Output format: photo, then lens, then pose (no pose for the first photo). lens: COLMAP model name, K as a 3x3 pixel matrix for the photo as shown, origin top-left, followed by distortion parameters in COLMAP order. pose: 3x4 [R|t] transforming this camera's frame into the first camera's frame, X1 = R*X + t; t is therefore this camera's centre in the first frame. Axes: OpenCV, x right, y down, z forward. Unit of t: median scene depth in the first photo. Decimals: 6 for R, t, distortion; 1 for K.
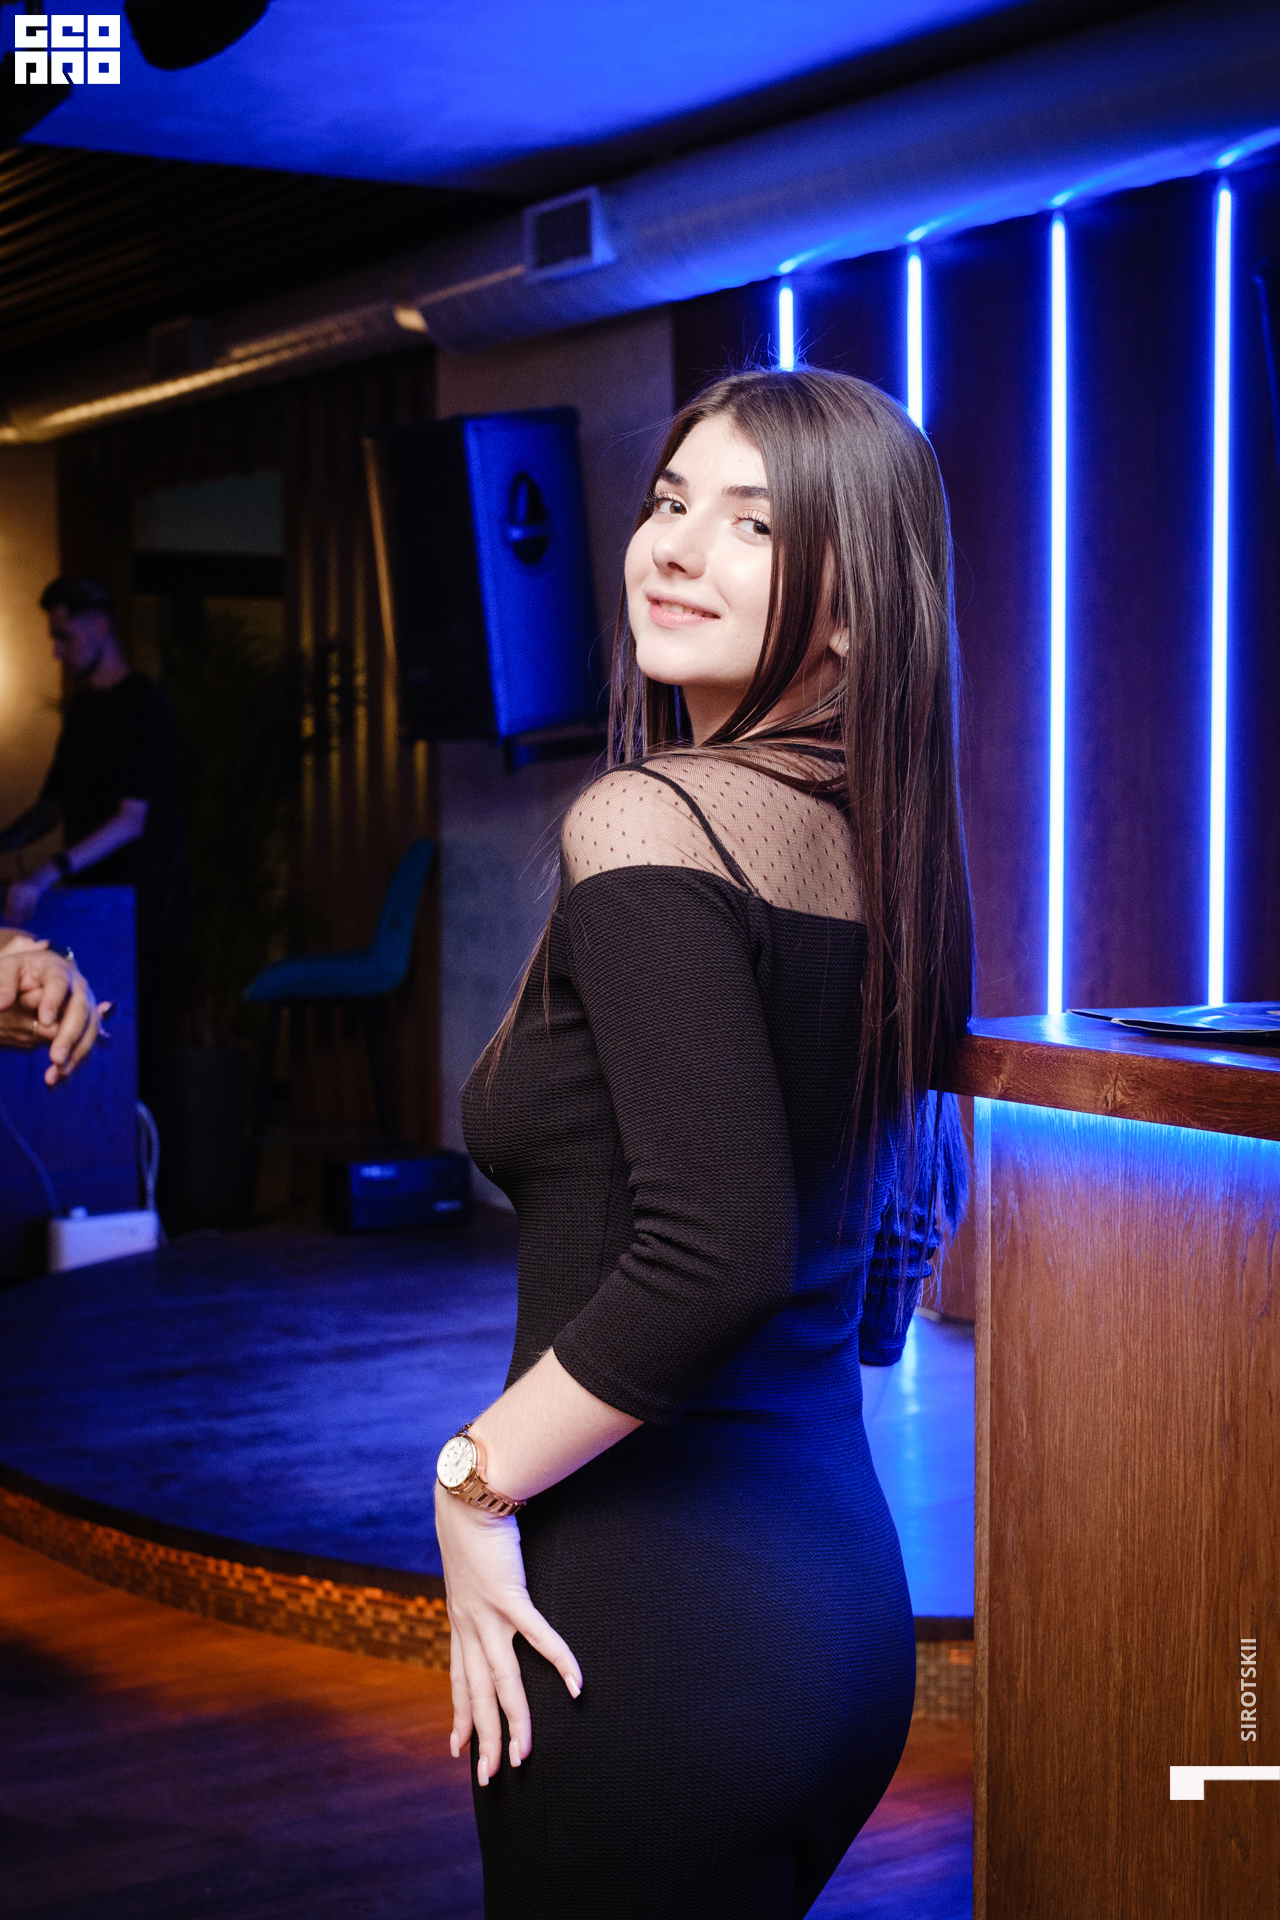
lens RADIAL K [[2950.3, 0, 637.2], [0, 2950.3, 975.0], [0, 0, 1]] dist [-0.015749, 0.000000]
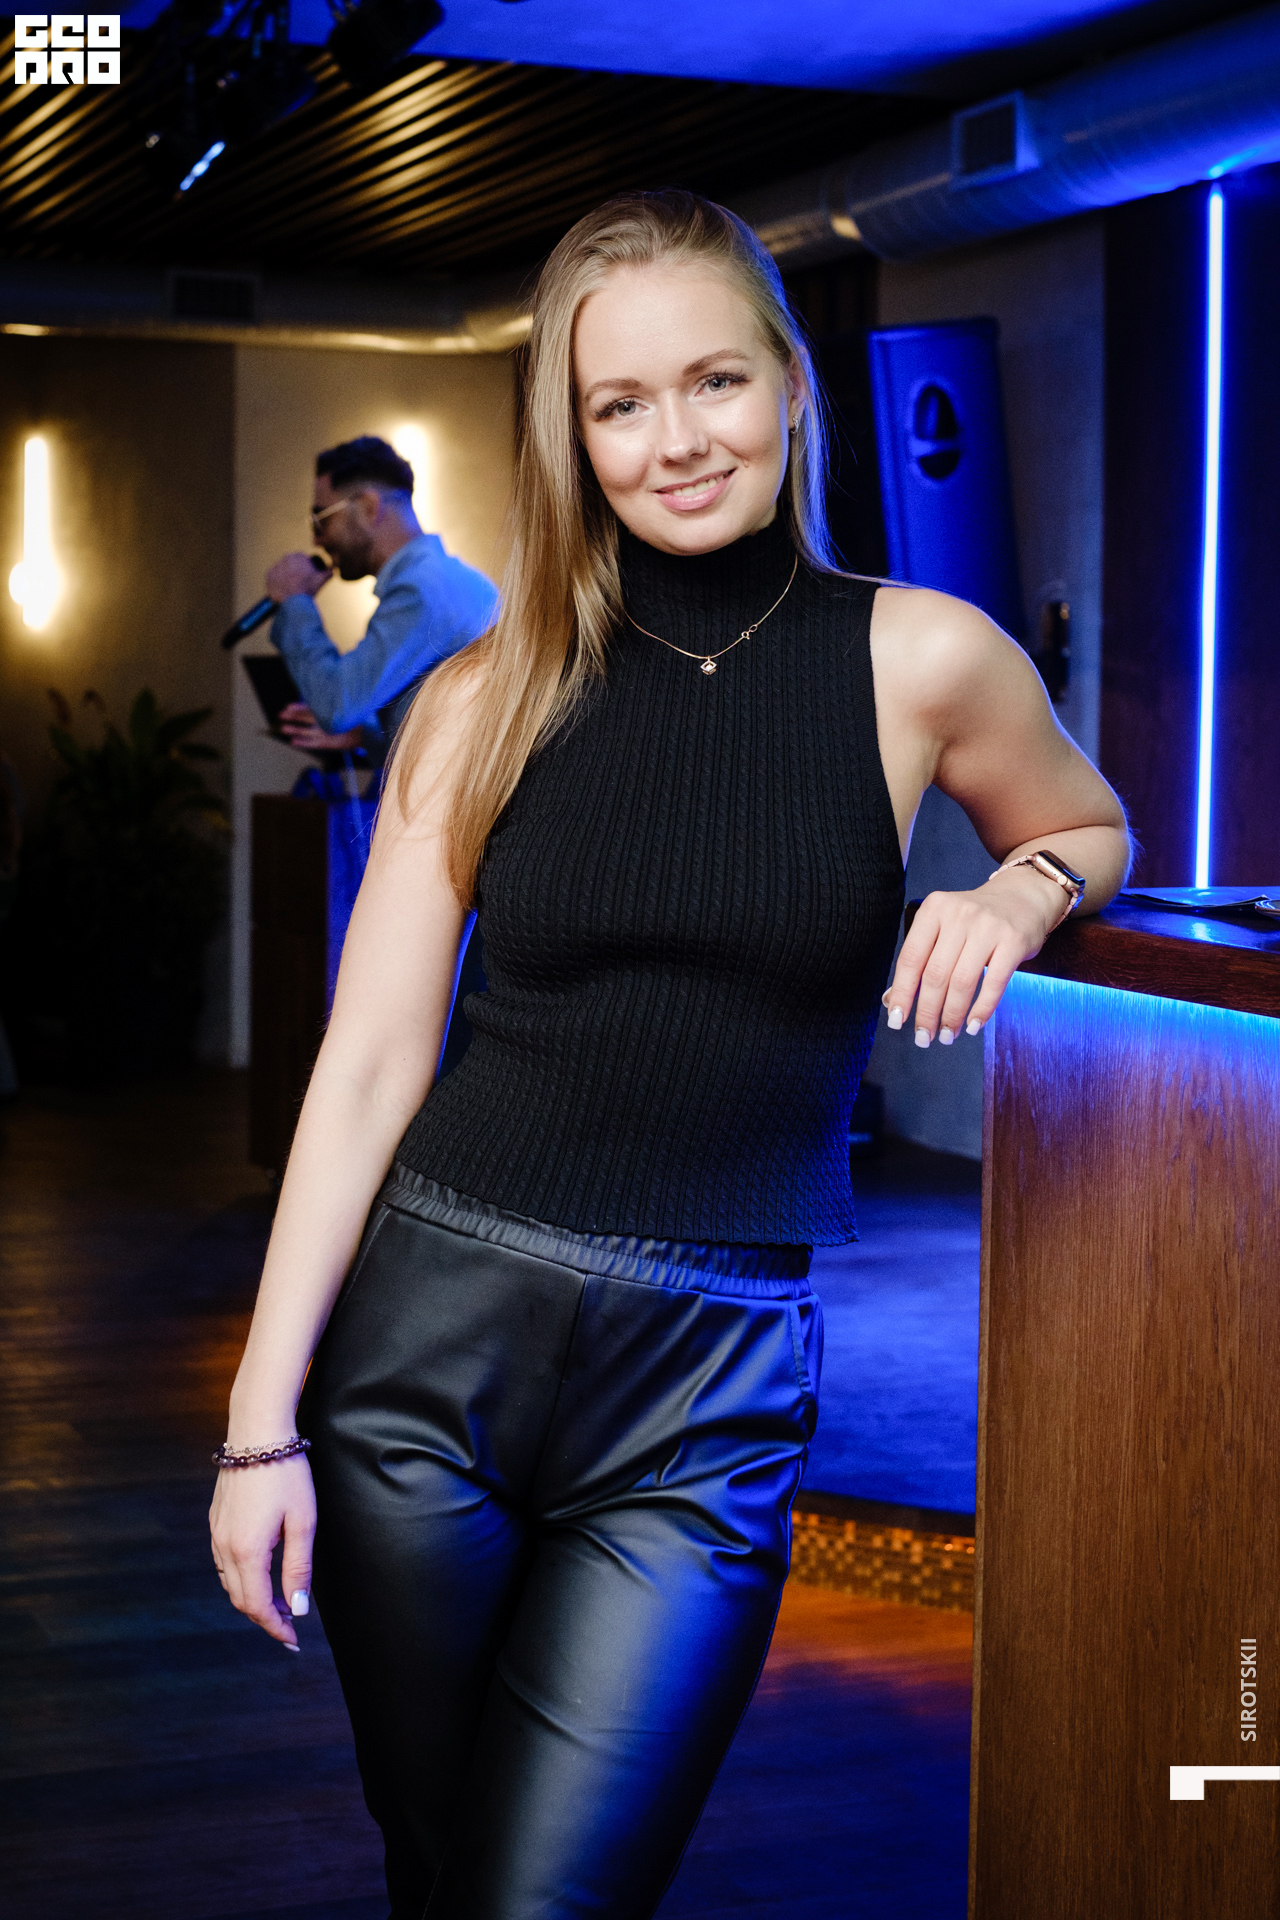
lens RADIAL K [[3198.1, 0, 644.0], [0, 3198.1, 939.2], [0, 0, 1]] dist [0.015768, 0.000000]
pose [[0.983901, 0.030777, -0.176042, 0.083444], [-0.029939, 0.999524, 0.007417, 0.010931], [0.176186, -0.002027, 0.984355, -0.086325]]
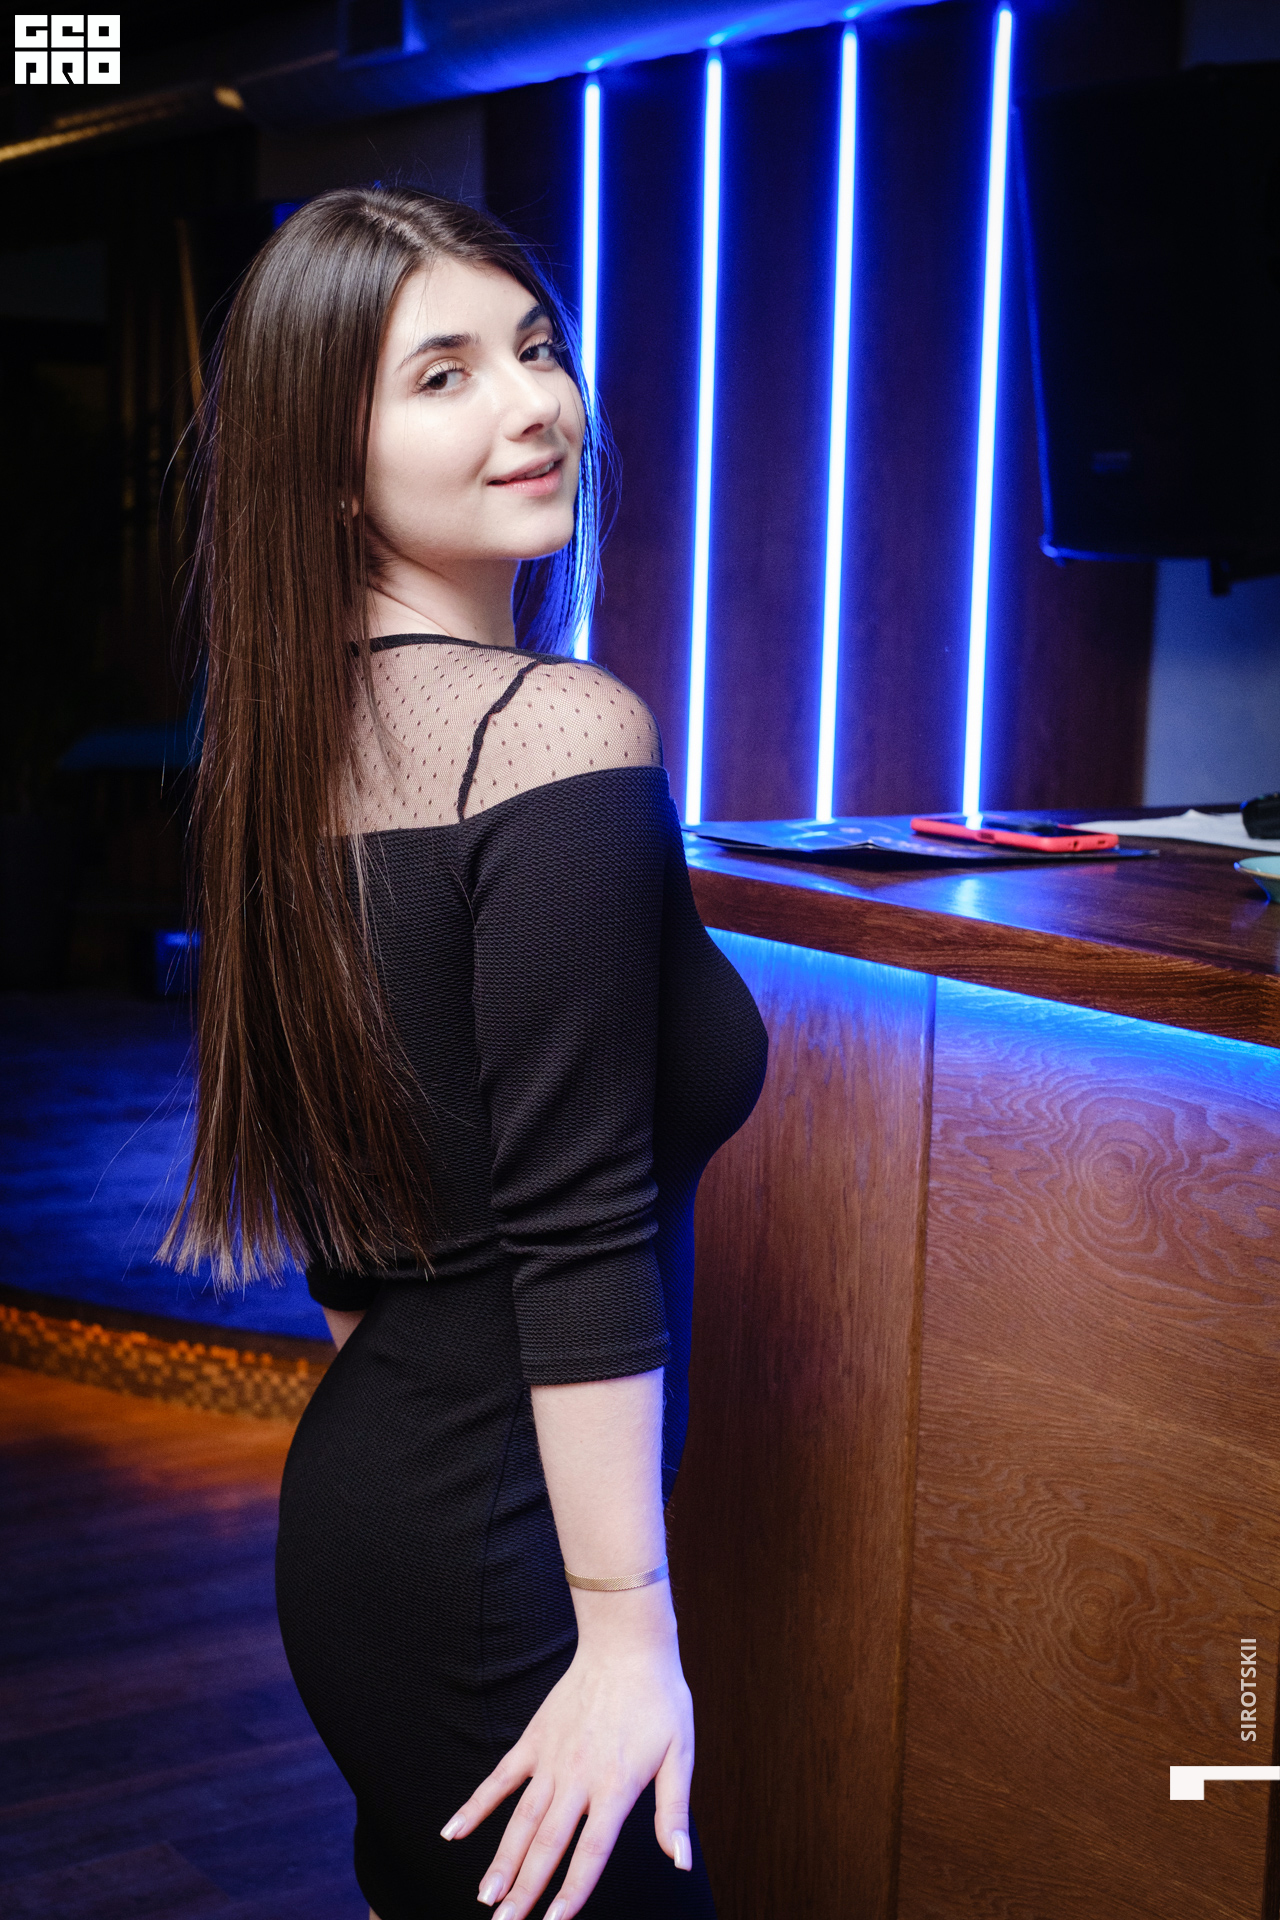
lens RADIAL K [[2950.3, 0, 637.5], [0, 2950.3, 969.2], [0, 0, 1]] dist [-0.015749, 0.000000]
pose [[0.998595, 0.022938, 0.047763, 0.034985], [-0.026492, 0.996820, 0.075157, -0.007459], [-0.045888, -0.076317, 0.996027, -0.056095]]
